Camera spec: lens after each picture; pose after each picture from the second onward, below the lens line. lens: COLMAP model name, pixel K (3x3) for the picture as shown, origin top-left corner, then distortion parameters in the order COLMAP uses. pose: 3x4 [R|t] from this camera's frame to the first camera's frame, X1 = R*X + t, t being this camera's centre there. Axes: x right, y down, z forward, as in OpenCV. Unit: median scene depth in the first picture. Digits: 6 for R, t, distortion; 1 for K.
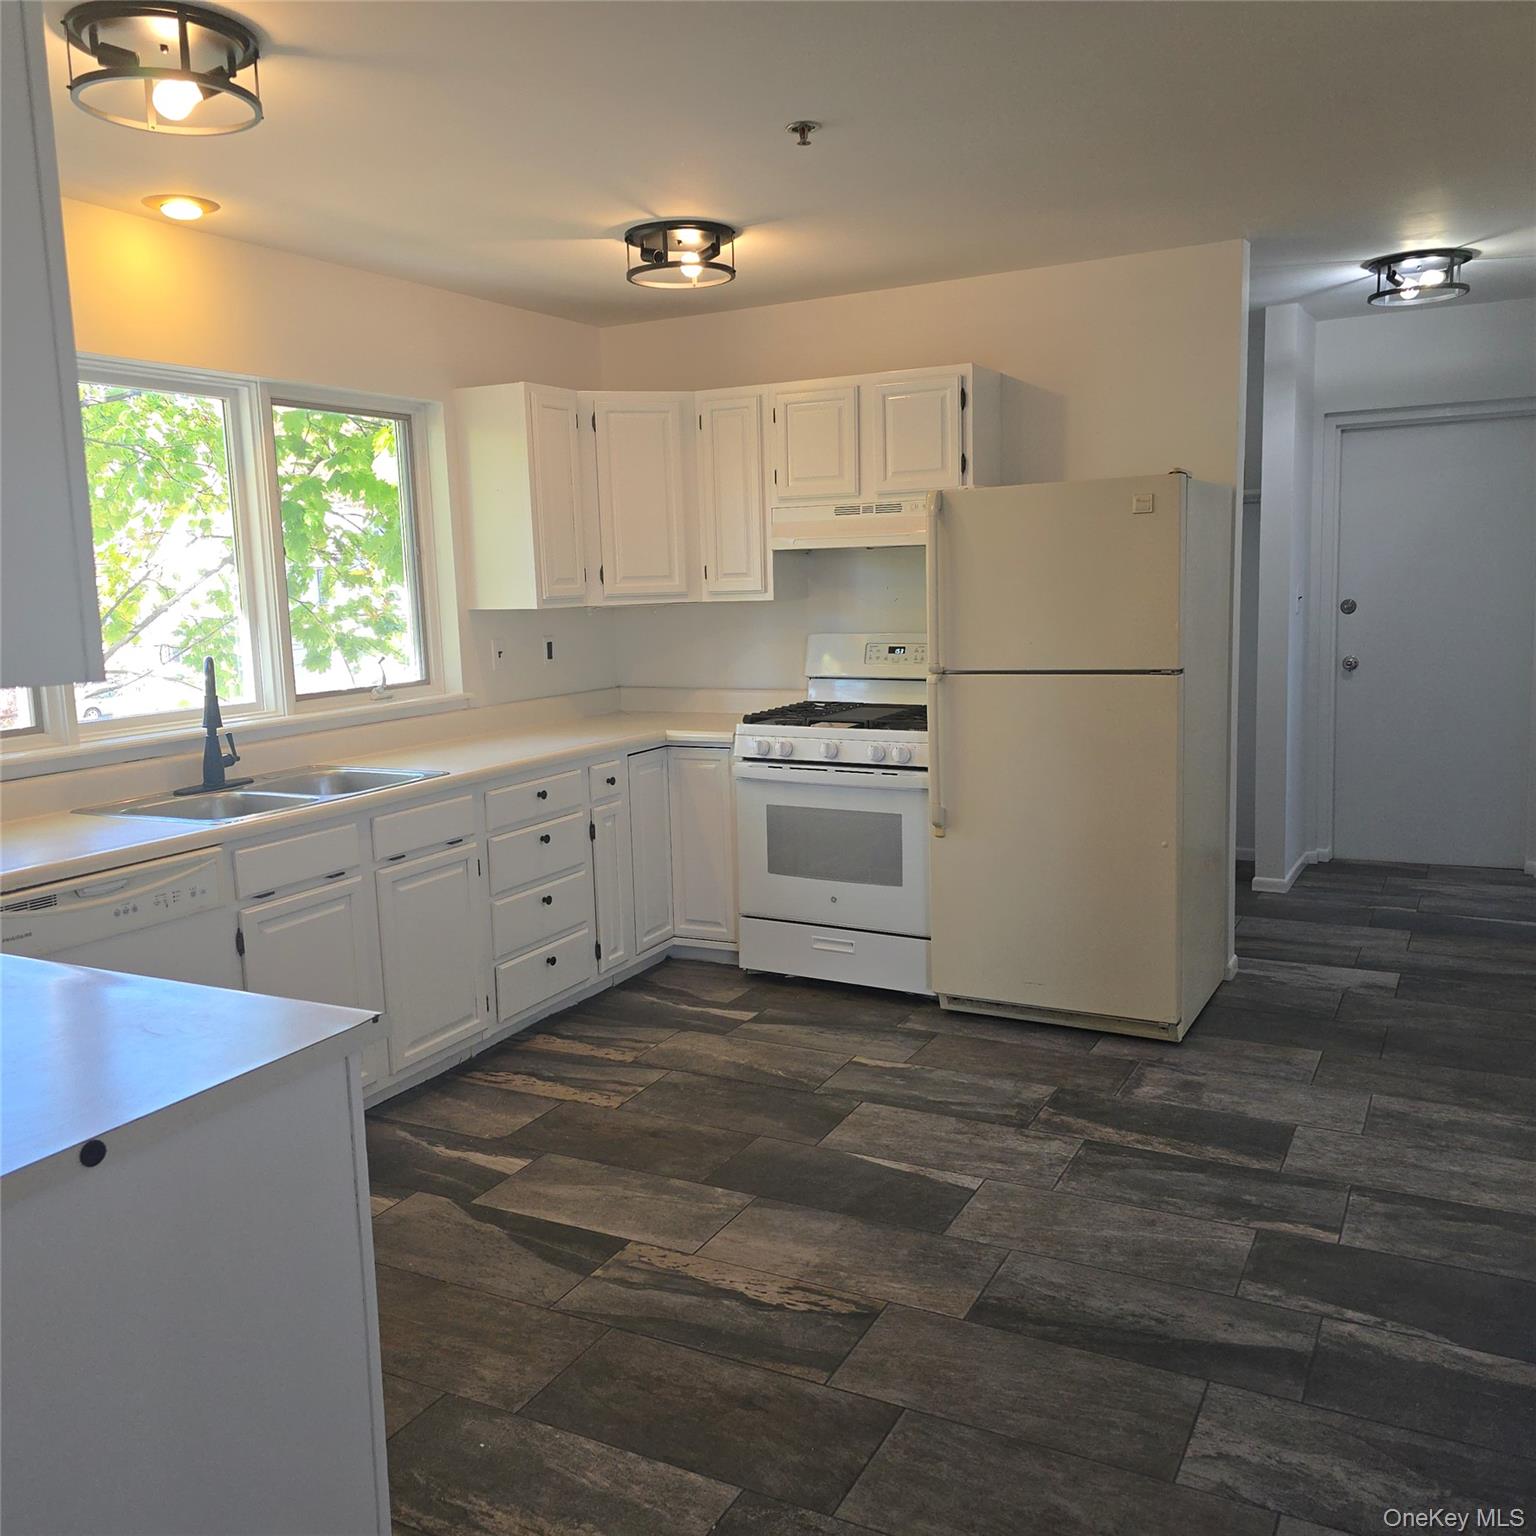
lens RADIAL K [[1364.9, 0, 754.1], [0, 1364.9, 769.7], [0, 0, 1]] dist [0.075724, -0.085312]
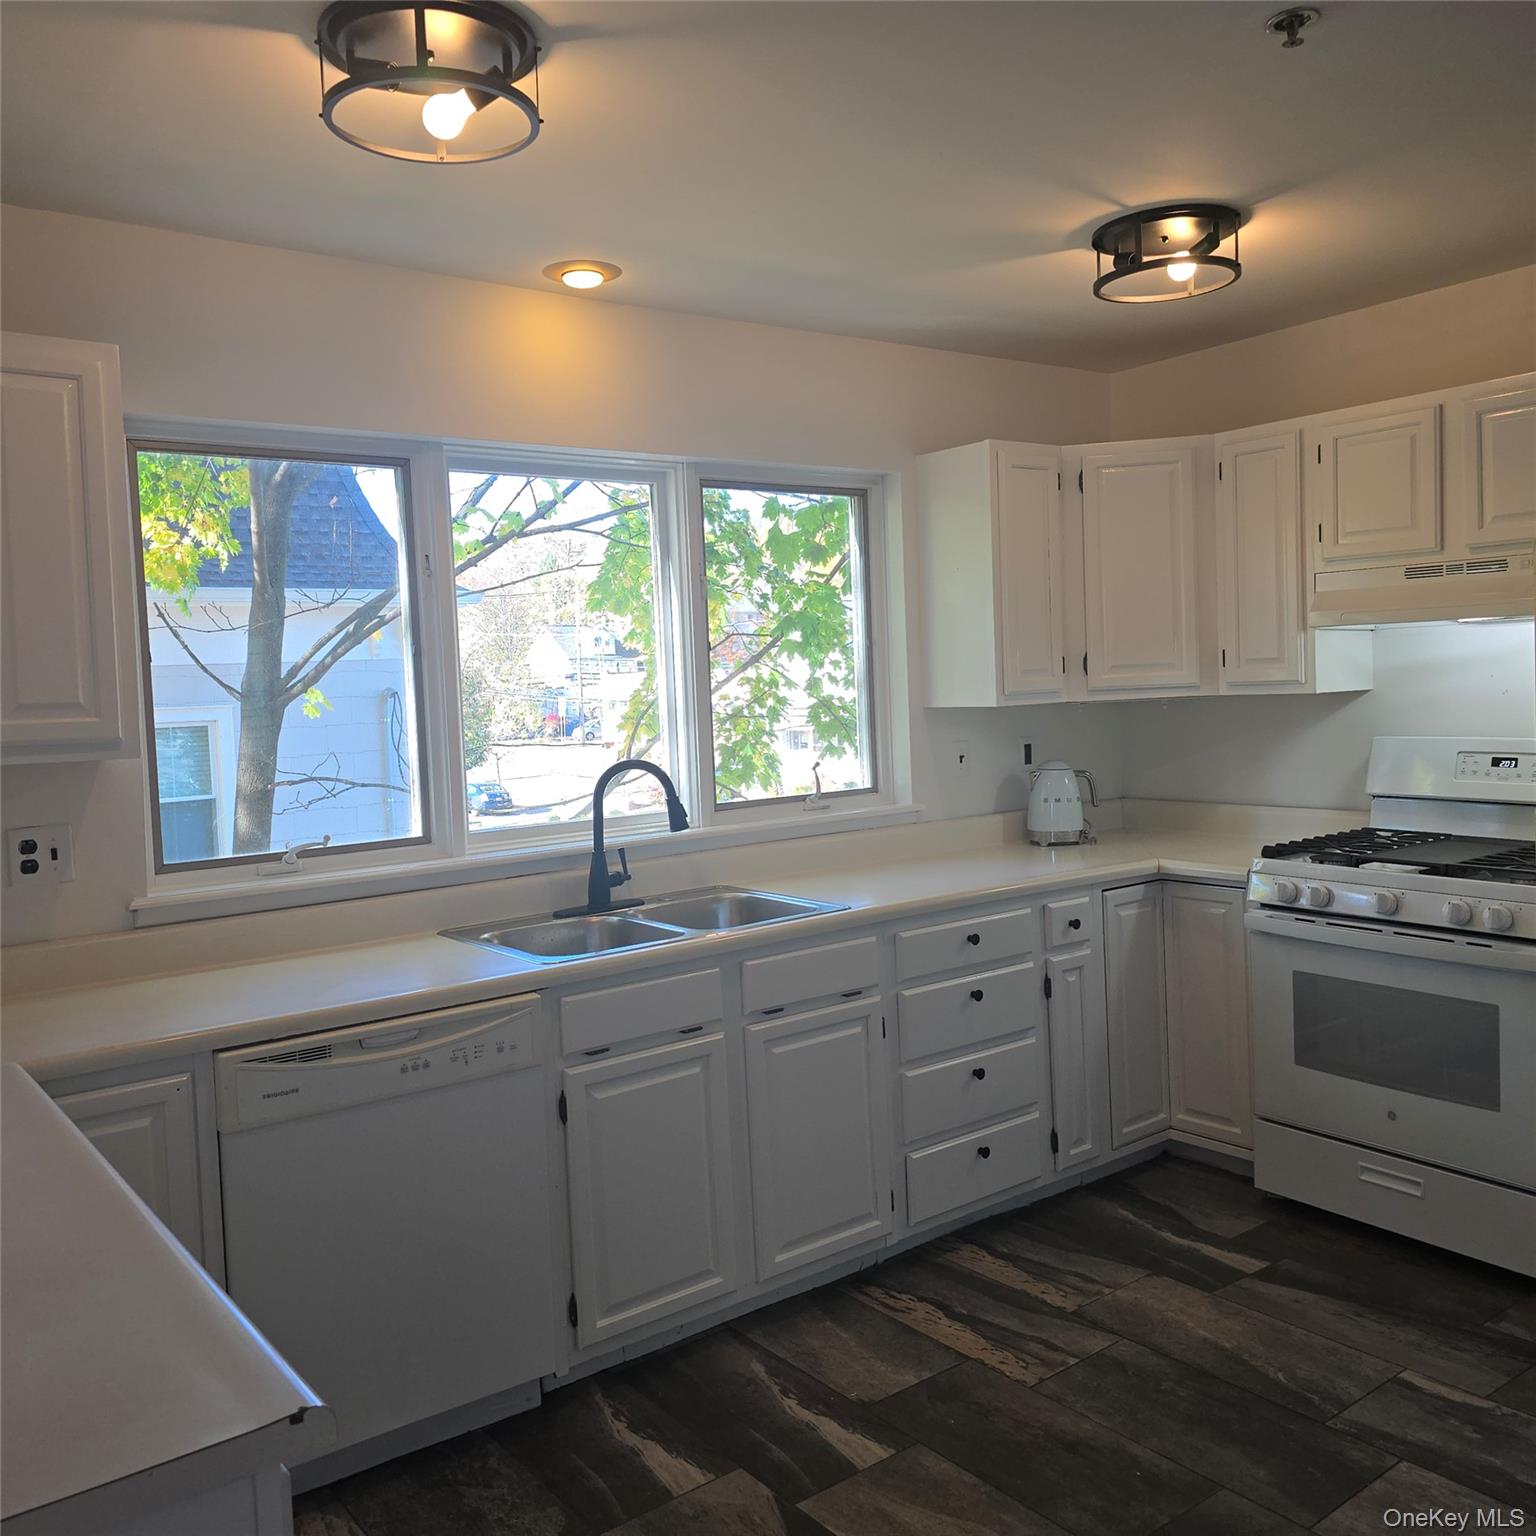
lens RADIAL K [[1364.9, 0, 750.4], [0, 1364.9, 747.6], [0, 0, 1]] dist [0.075724, -0.085312]
pose [[0.904875, 0.012701, -0.425488, 0.072936], [-0.046278, 0.996566, -0.068670, -0.035788], [0.423155, 0.081828, 0.902355, 0.235820]]
